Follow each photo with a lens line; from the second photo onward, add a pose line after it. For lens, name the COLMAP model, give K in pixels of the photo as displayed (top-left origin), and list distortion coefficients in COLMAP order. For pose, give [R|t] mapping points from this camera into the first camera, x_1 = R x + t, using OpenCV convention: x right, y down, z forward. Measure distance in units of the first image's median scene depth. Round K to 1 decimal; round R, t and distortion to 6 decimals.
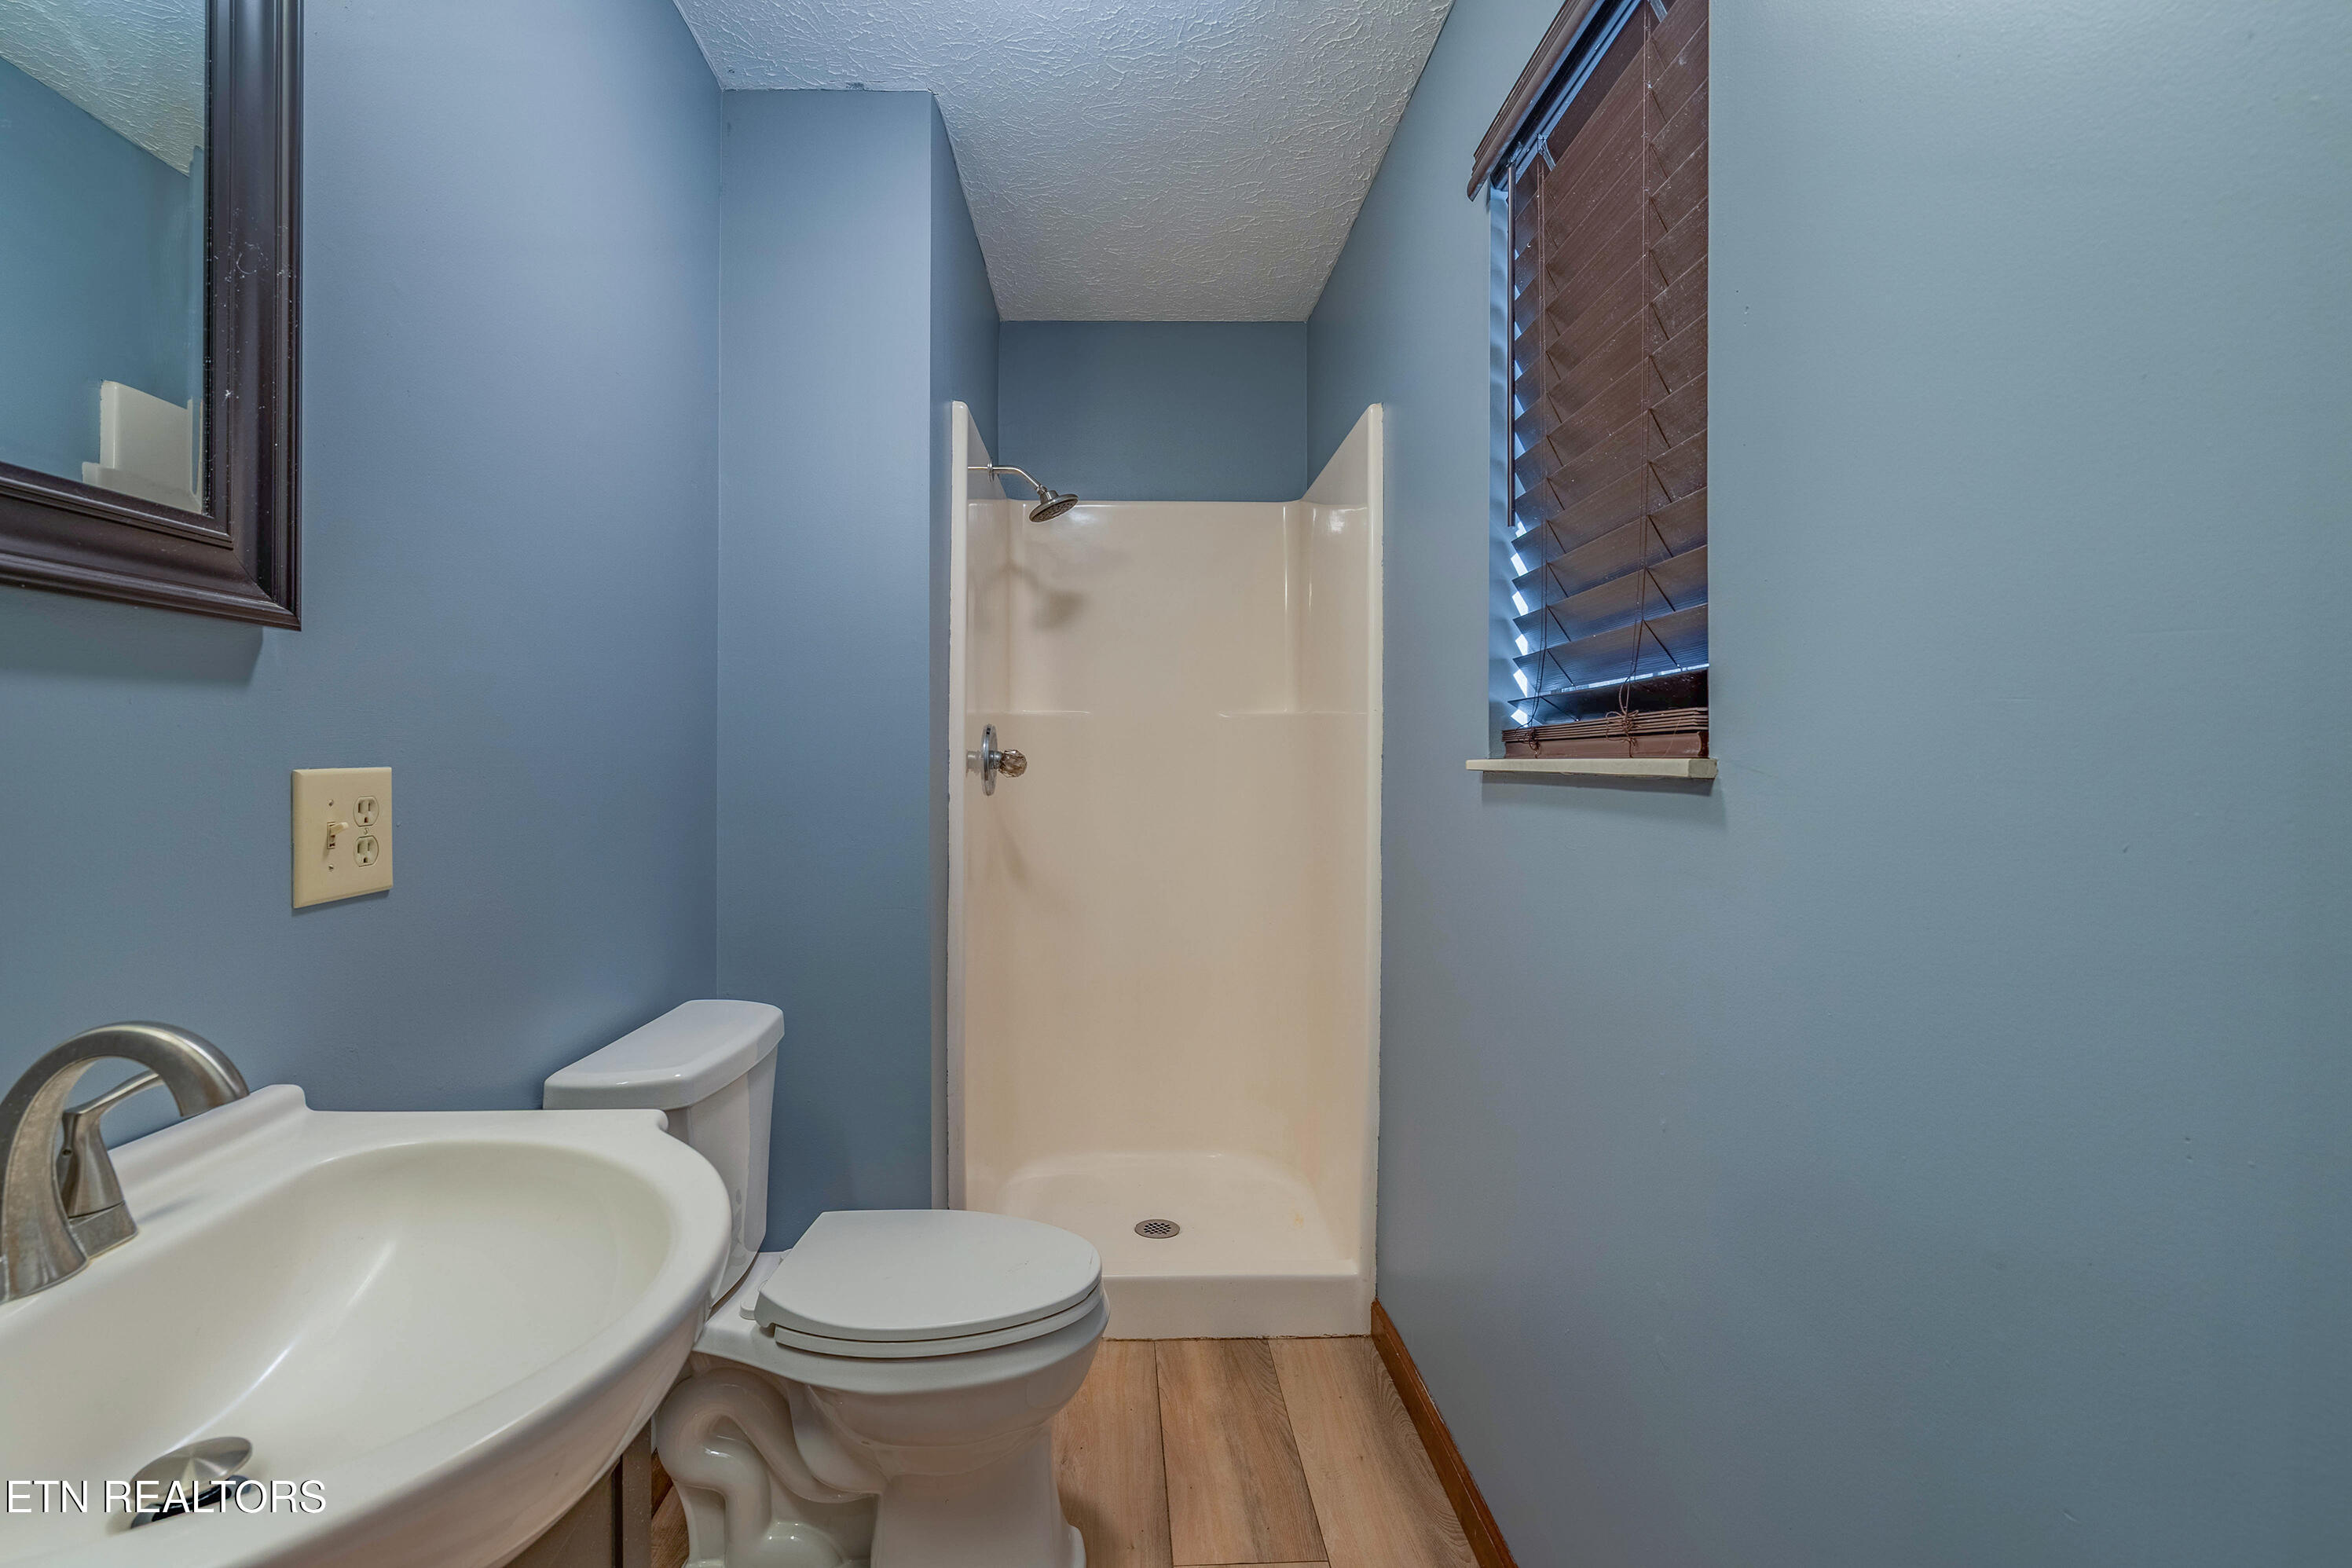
lens RADIAL K [[1090.1, 0, 1173.8], [0, 1090.1, 769.8], [0, 0, 1]] dist [-0.002968, -0.001423]
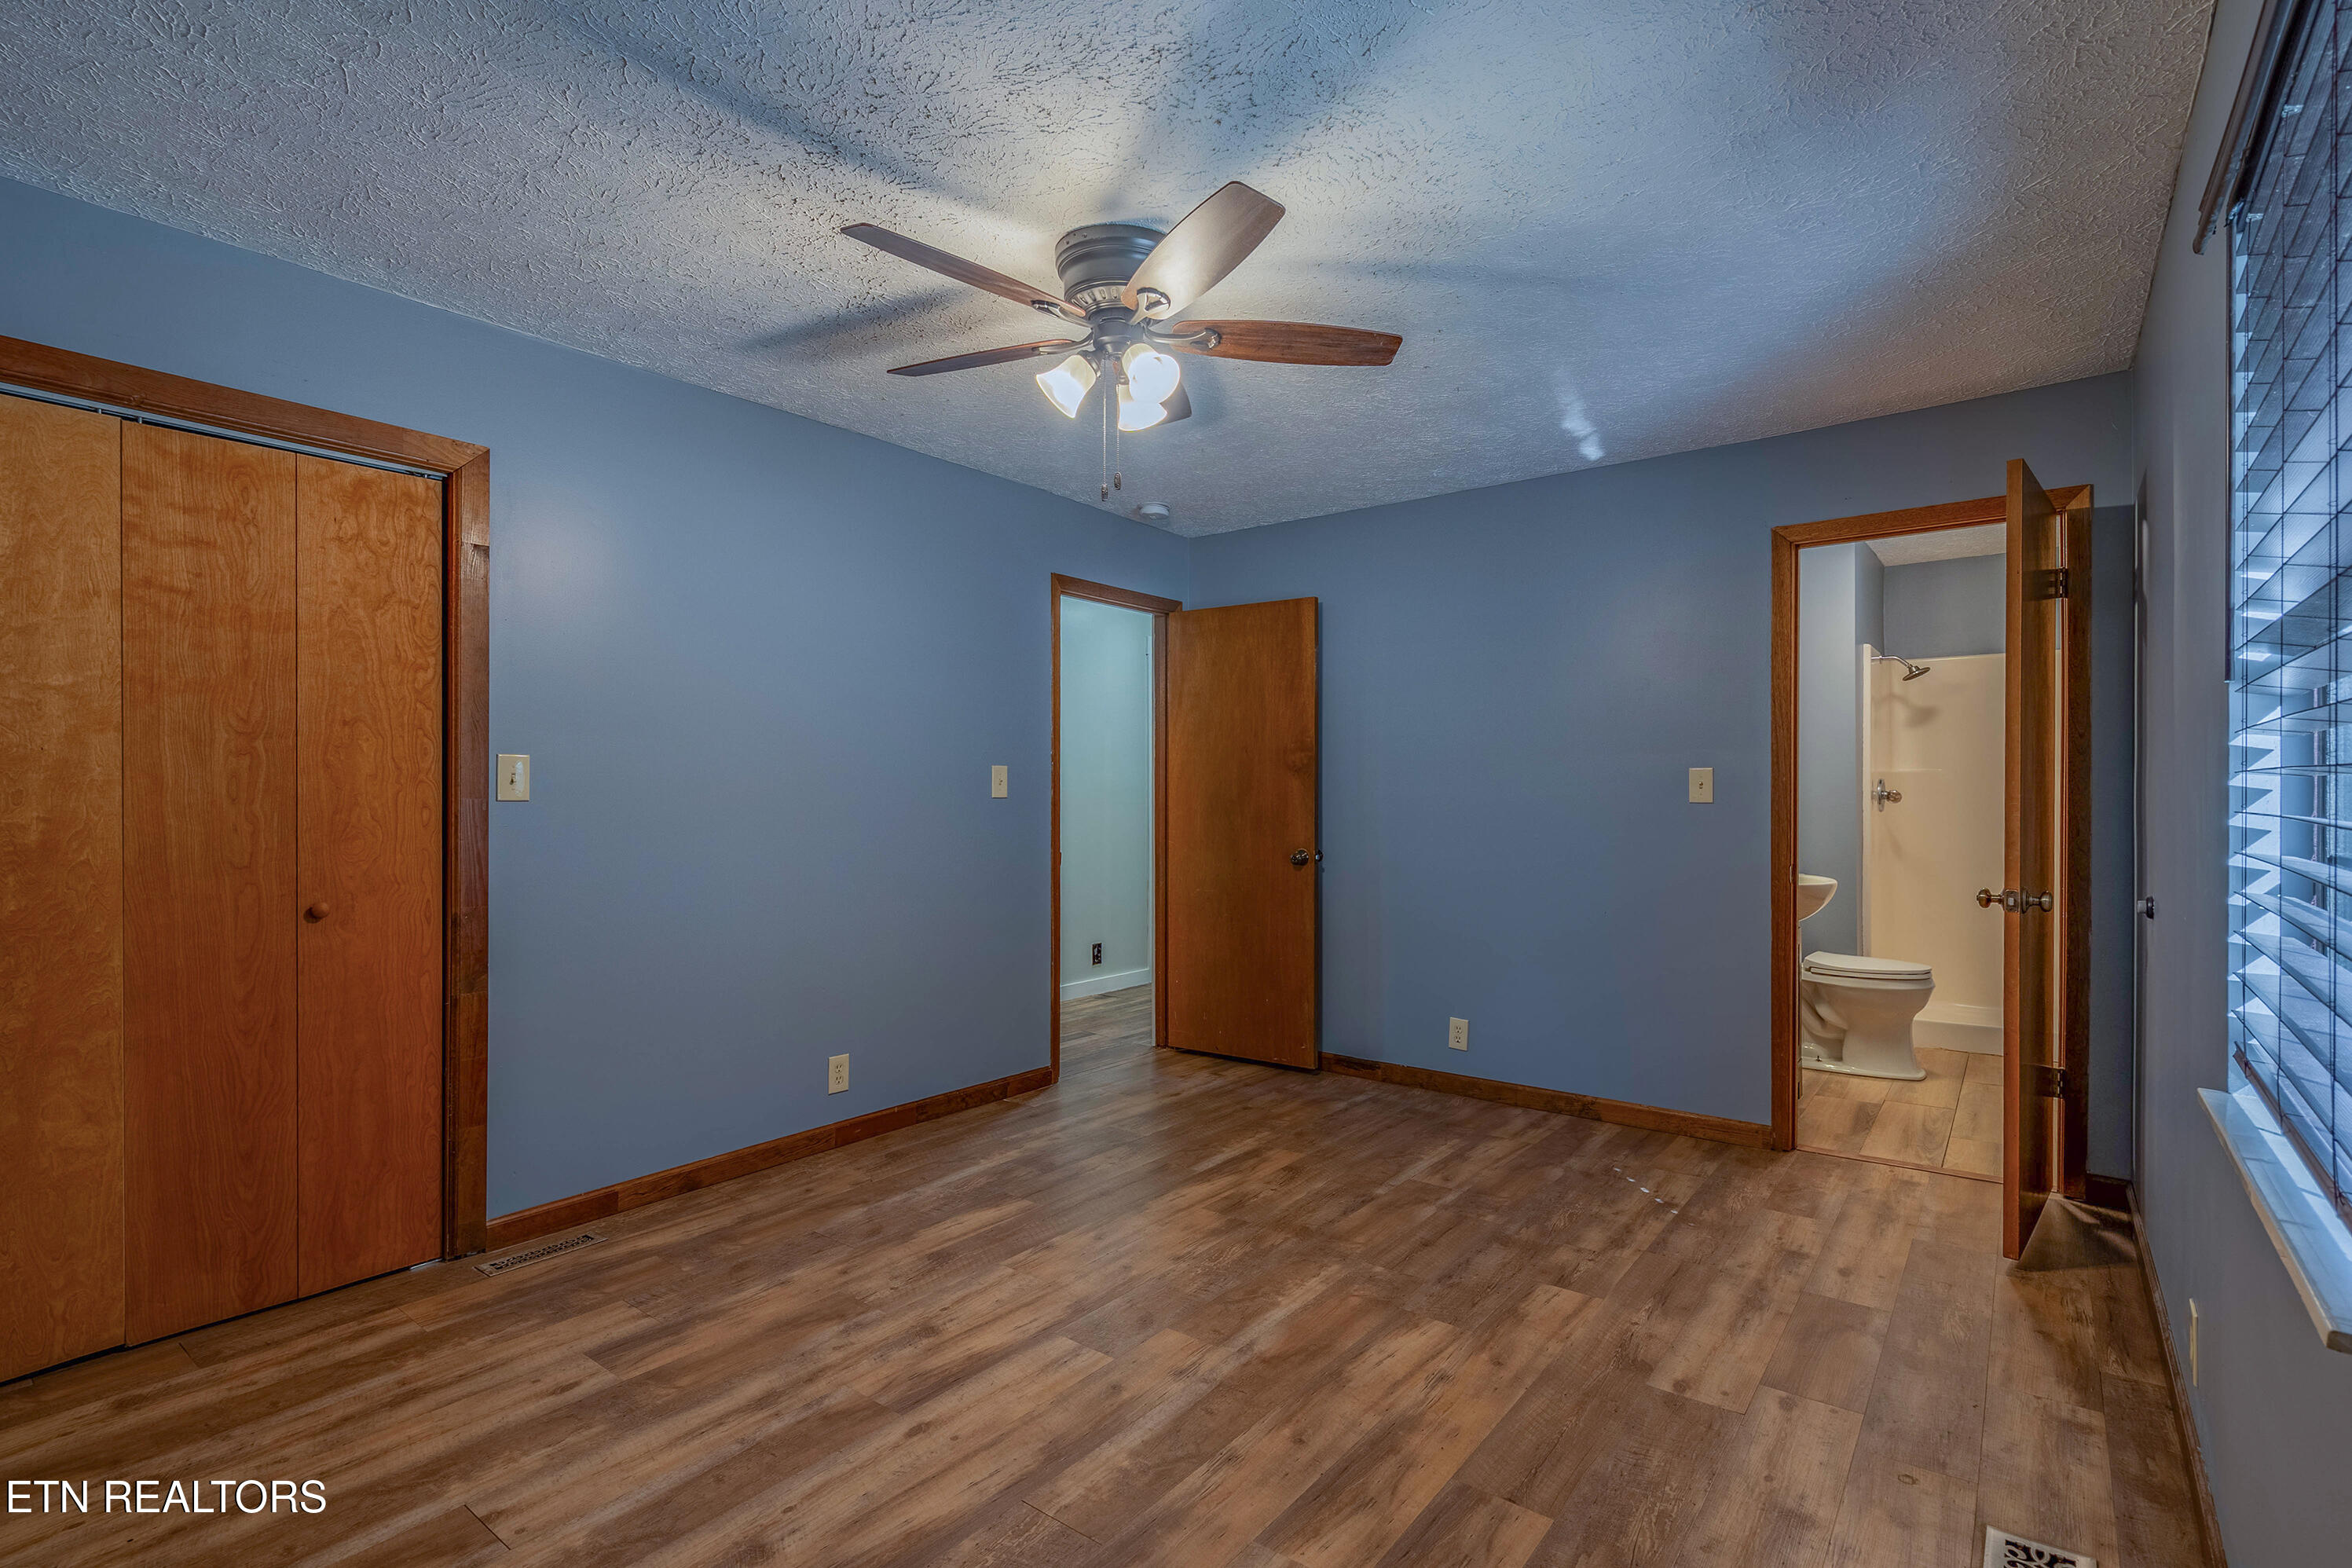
lens RADIAL K [[1090.1, 0, 1174.6], [0, 1090.1, 779.7], [0, 0, 1]] dist [-0.002968, -0.001423]
pose [[0.750477, -0.006411, -0.660865, 0.194783], [-0.004880, 0.999872, -0.015241, 0.000012], [0.660878, 0.014663, 0.750350, -1.470327]]
